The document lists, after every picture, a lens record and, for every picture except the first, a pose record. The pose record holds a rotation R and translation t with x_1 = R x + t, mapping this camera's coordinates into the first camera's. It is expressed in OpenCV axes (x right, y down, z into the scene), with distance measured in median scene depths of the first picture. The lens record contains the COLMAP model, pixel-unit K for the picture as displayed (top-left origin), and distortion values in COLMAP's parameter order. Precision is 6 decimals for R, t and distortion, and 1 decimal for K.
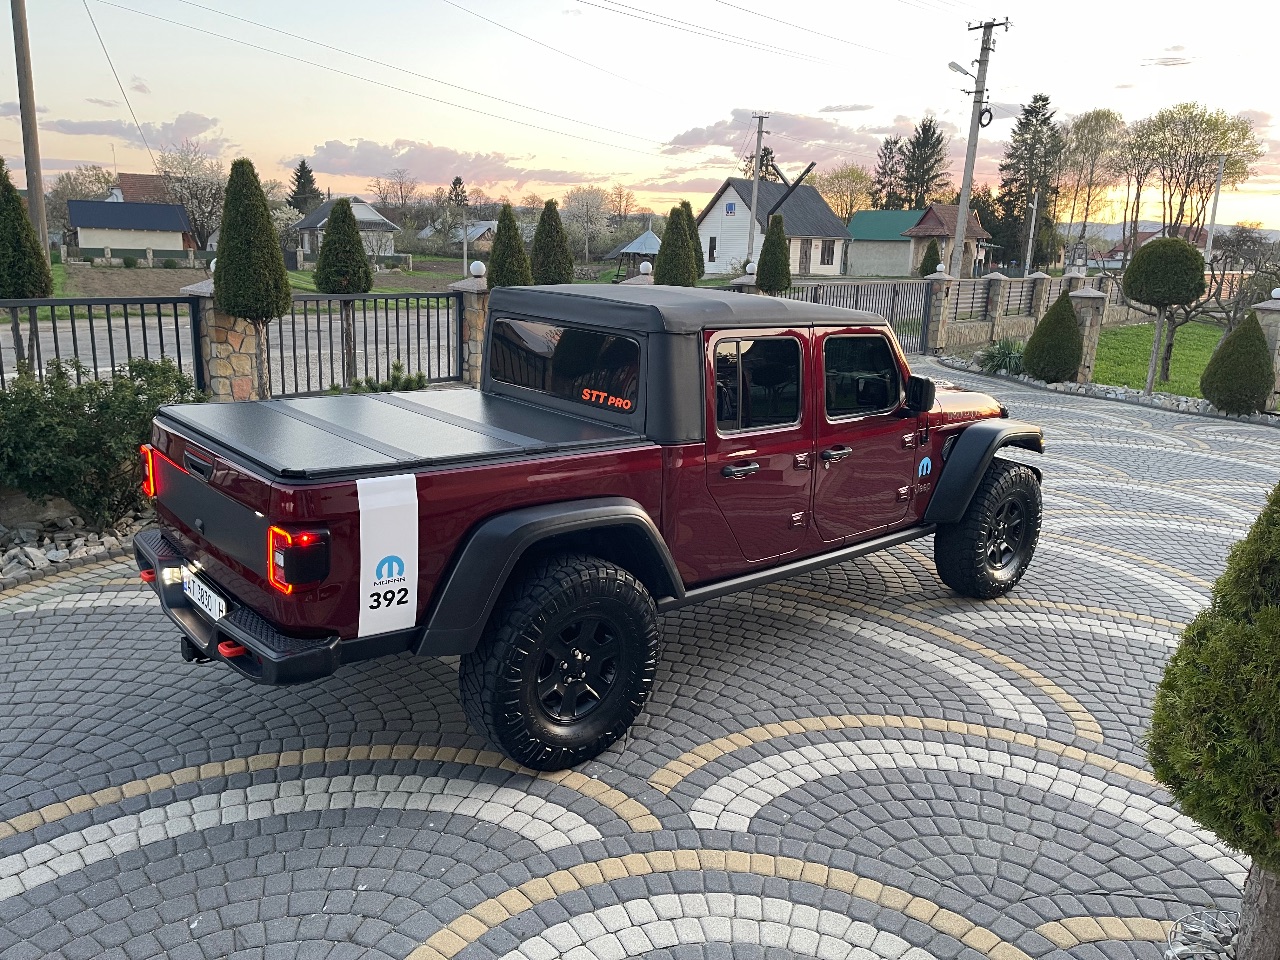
lens RADIAL K [[978.1, 0, 637.5], [0, 978.1, 479.1], [0, 0, 1]] dist [0.074105, -0.098357]
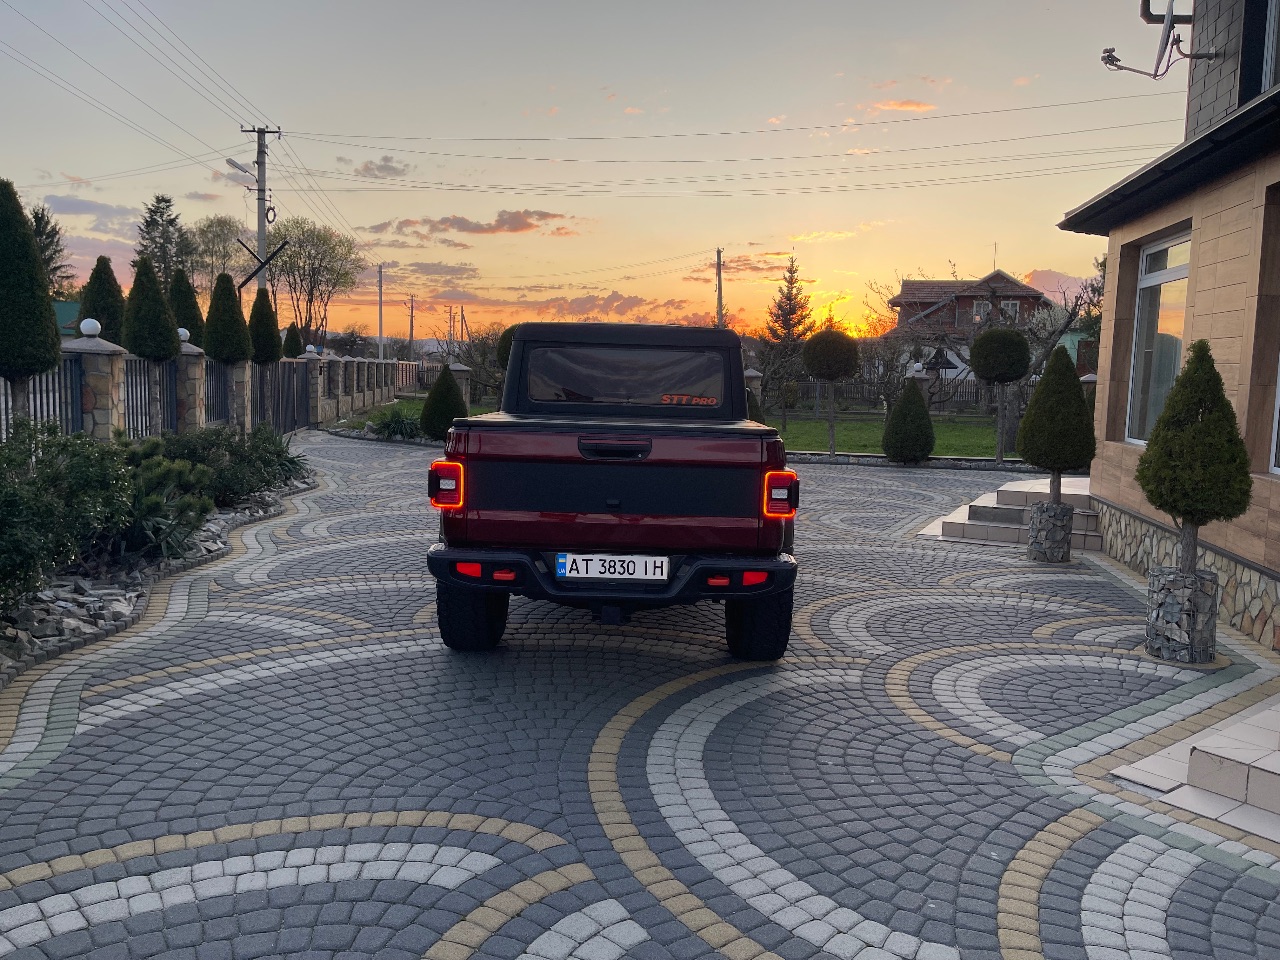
lens RADIAL K [[978.1, 0, 646.9], [0, 978.1, 488.1], [0, 0, 1]] dist [0.074105, -0.098357]
pose [[0.643529, -0.105458, 0.758122, -0.229686], [0.173983, 0.984690, -0.010711, 0.008464], [-0.745386, 0.138793, 0.652025, 0.039951]]
